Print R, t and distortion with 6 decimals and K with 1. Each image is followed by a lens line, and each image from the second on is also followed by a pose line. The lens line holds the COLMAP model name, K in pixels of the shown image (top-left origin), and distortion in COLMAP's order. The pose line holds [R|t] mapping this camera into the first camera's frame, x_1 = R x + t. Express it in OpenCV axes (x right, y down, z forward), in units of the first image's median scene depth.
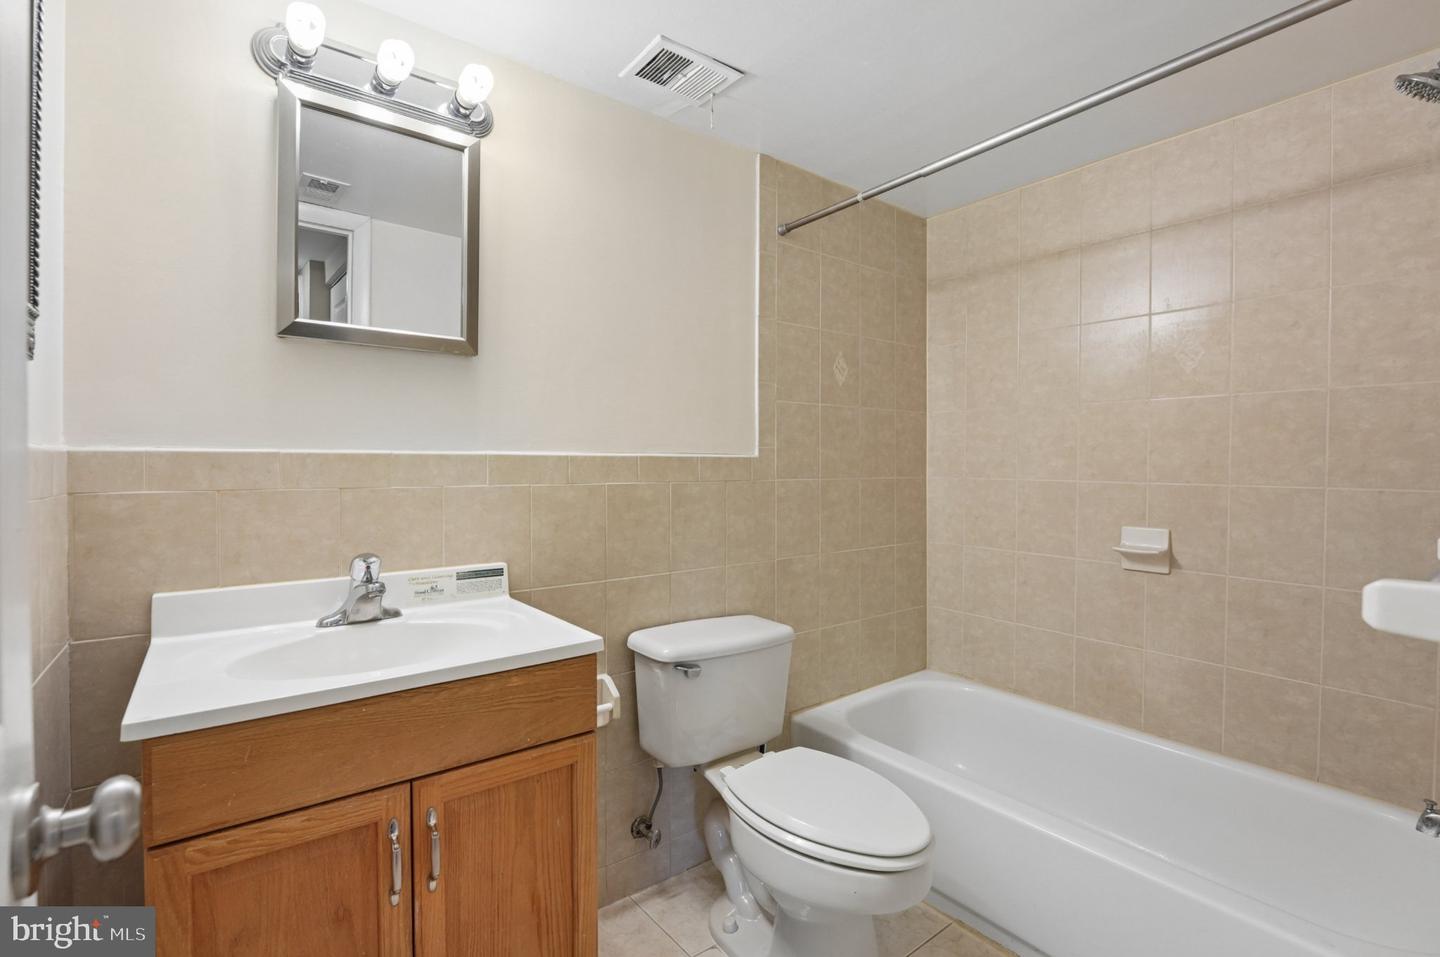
lens RADIAL K [[655.4, 0, 715.8], [0, 655.4, 474.3], [0, 0, 1]] dist [-0.010718, -0.000197]
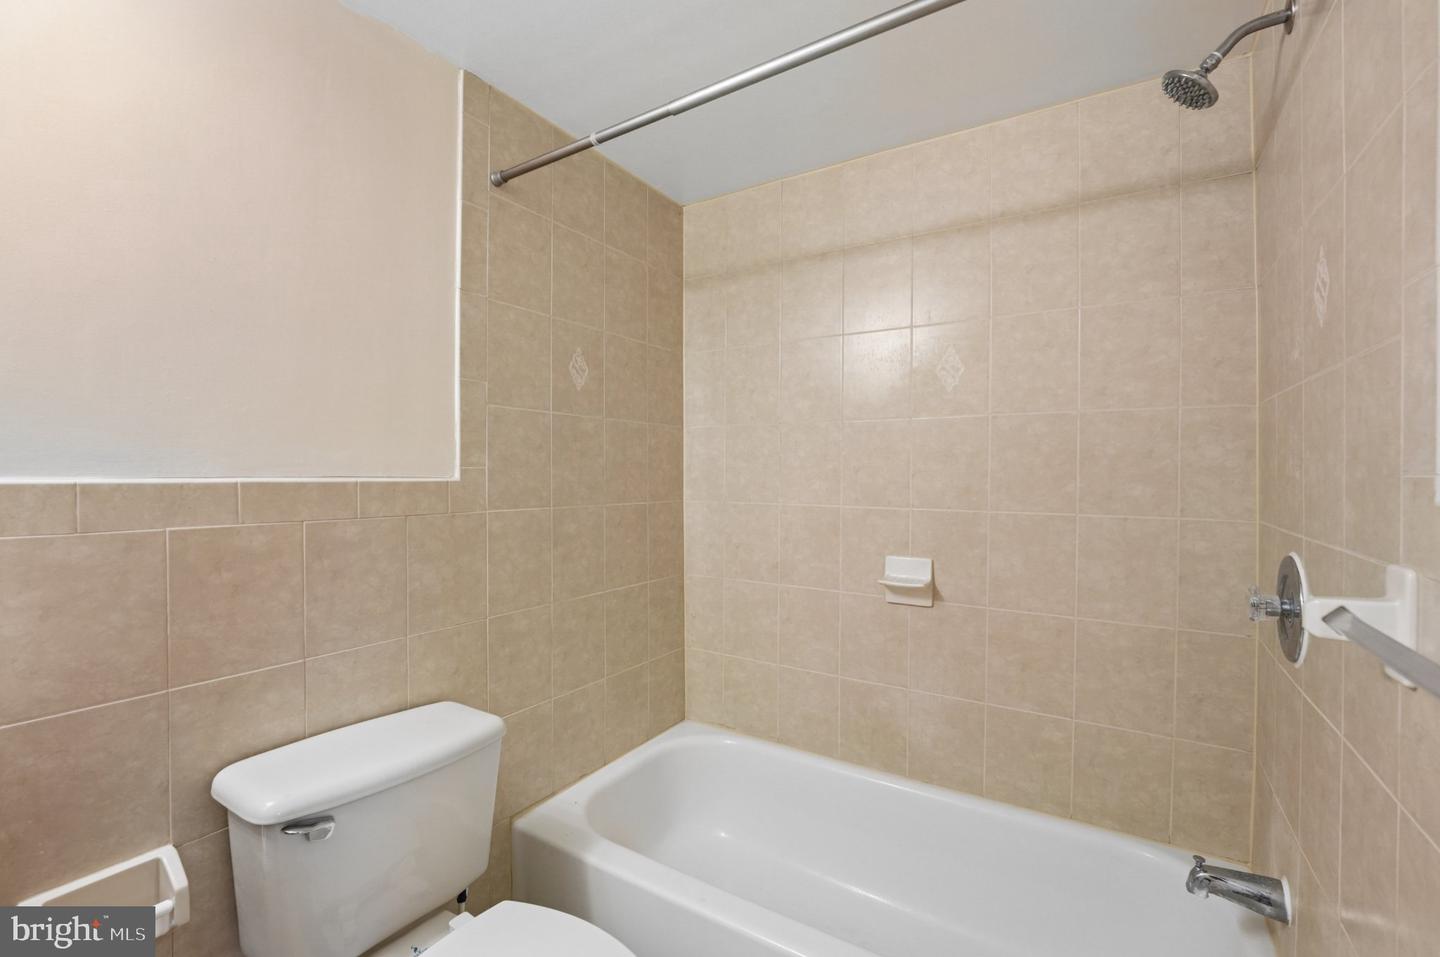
lens RADIAL K [[625.1, 0, 716.6], [0, 625.1, 477.3], [0, 0, 1]] dist [-0.026058, 0.001936]
pose [[0.939014, -0.000386, 0.343878, 0.103557], [0.004998, 0.999909, -0.012525, -0.022004], [-0.343842, 0.013480, 0.938931, 0.273083]]
